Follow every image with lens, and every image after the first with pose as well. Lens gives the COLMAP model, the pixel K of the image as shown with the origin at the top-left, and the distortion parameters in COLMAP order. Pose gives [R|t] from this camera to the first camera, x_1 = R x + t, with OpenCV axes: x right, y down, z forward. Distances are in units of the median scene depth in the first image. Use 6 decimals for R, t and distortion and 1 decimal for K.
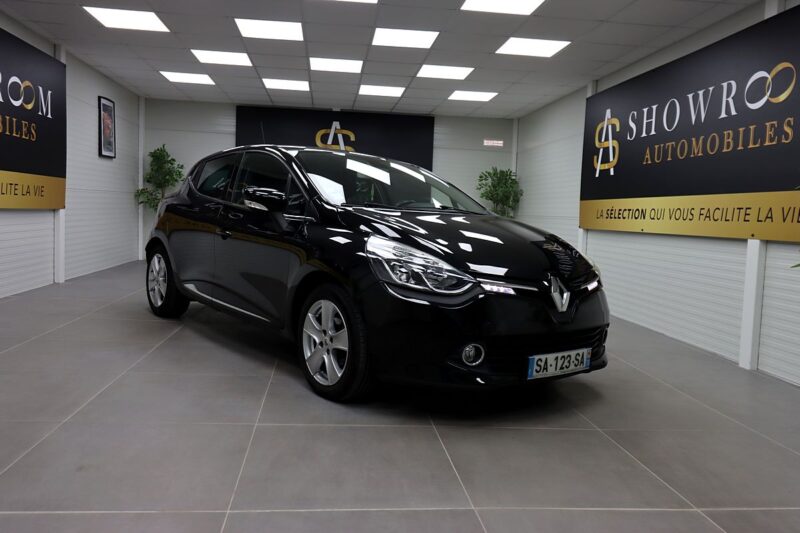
lens RADIAL K [[634.6, 0, 409.1], [0, 634.6, 275.8], [0, 0, 1]] dist [0.029037, -0.018518]
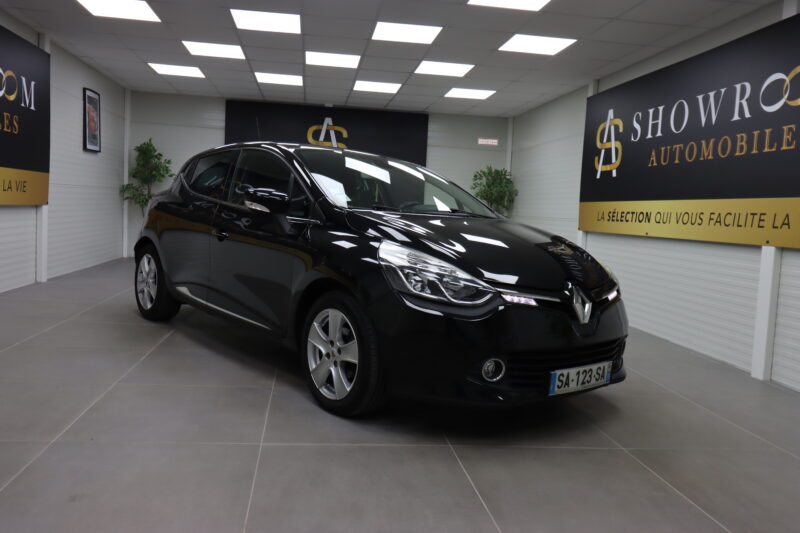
lens RADIAL K [[634.6, 0, 408.1], [0, 634.6, 273.6], [0, 0, 1]] dist [0.029037, -0.018518]
pose [[0.999647, 0.008366, 0.025221, -0.028462], [-0.008425, 0.999962, 0.002266, -0.010962], [-0.025202, -0.002477, 0.999679, 0.035557]]
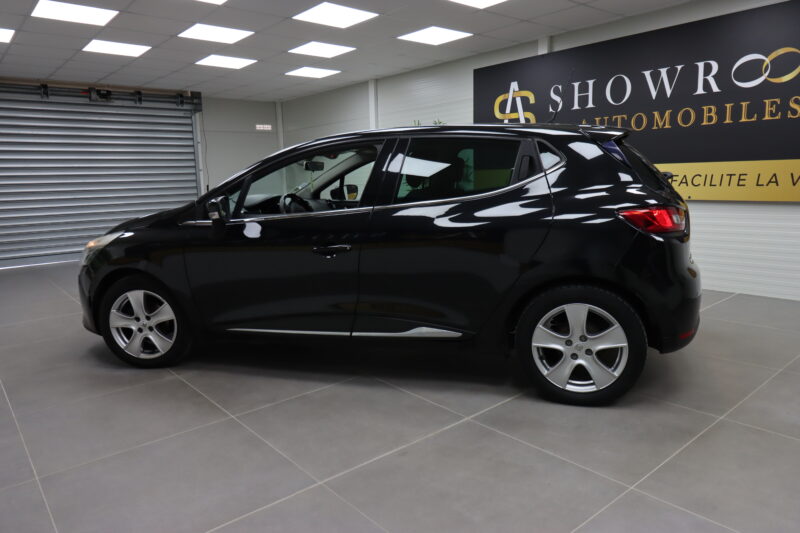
lens RADIAL K [[548.5, 0, 412.4], [0, 548.5, 265.4], [0, 0, 1]] dist [0.003483, 0.000298]
pose [[0.833668, -0.142951, 0.533444, -0.457098], [0.105235, 0.989340, 0.100660, -0.092078], [-0.542147, -0.027780, 0.839825, 0.419469]]
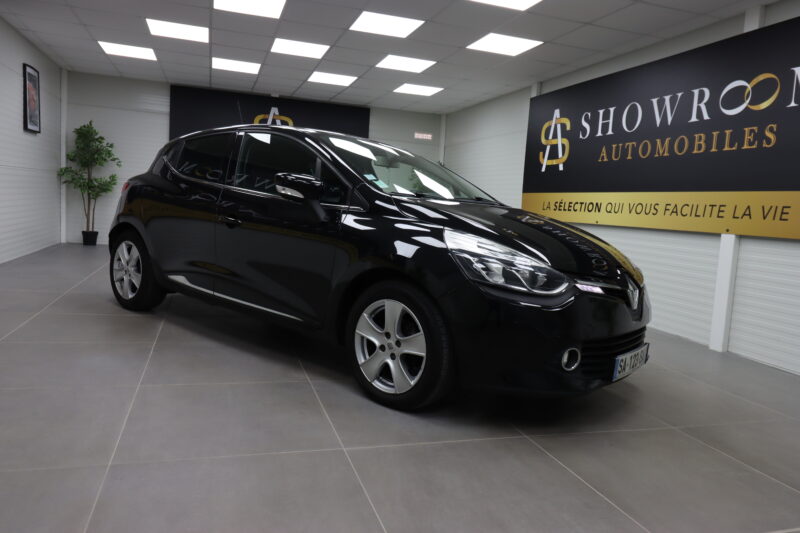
lens RADIAL K [[563.3, 0, 407.7], [0, 563.3, 270.8], [0, 0, 1]] dist [0.020742, -0.013550]
pose [[0.979085, -0.002136, 0.203438, -0.172091], [-0.003660, 0.999598, 0.028107, -0.016498], [-0.203416, -0.028264, 0.978684, 0.133143]]
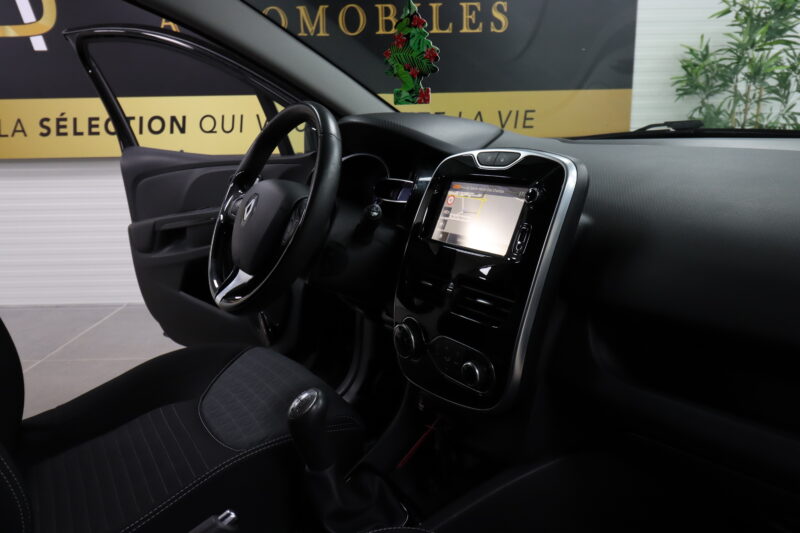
lens RADIAL K [[563.3, 0, 398.7], [0, 563.3, 262.8], [0, 0, 1]] dist [0.020742, -0.013550]
pose [[0.118416, -0.254805, 0.959715, -0.180186], [0.115508, 0.963488, 0.241555, -0.087794], [-0.986223, 0.082251, 0.143524, 0.837469]]
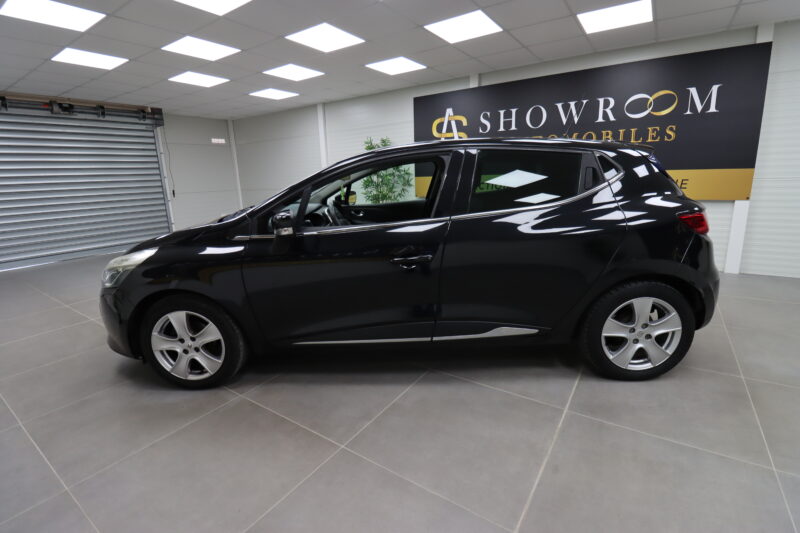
lens RADIAL K [[366.8, 0, 407.5], [0, 366.8, 261.8], [0, 0, 1]] dist [-0.002922, -0.008113]
pose [[0.655049, -0.225391, 0.721187, -0.504029], [0.123494, 0.973574, 0.192100, -0.133500], [-0.745426, -0.036773, 0.665573, 0.688322]]
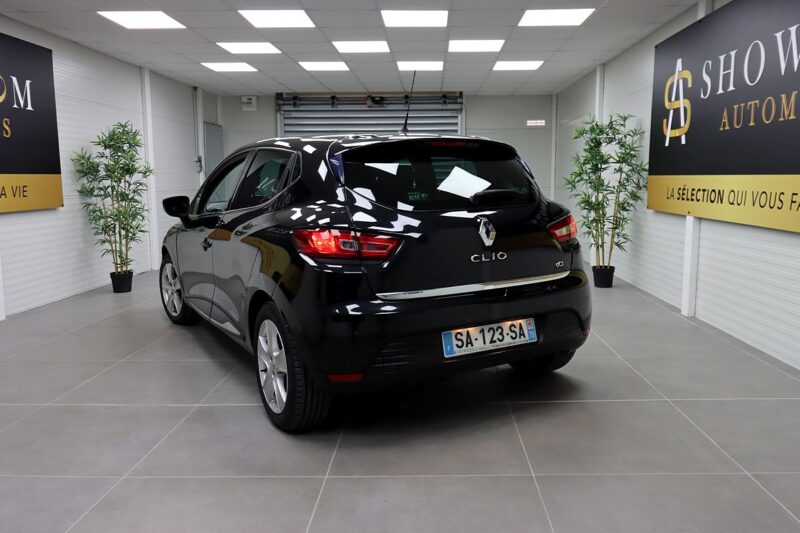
lens RADIAL K [[634.6, 0, 409.6], [0, 634.6, 253.5], [0, 0, 1]] dist [0.029037, -0.018518]
pose [[0.984952, -0.014596, -0.172210, 0.154221], [0.018694, 0.999579, 0.022197, -0.061176], [0.171813, -0.025082, 0.984810, 0.217084]]
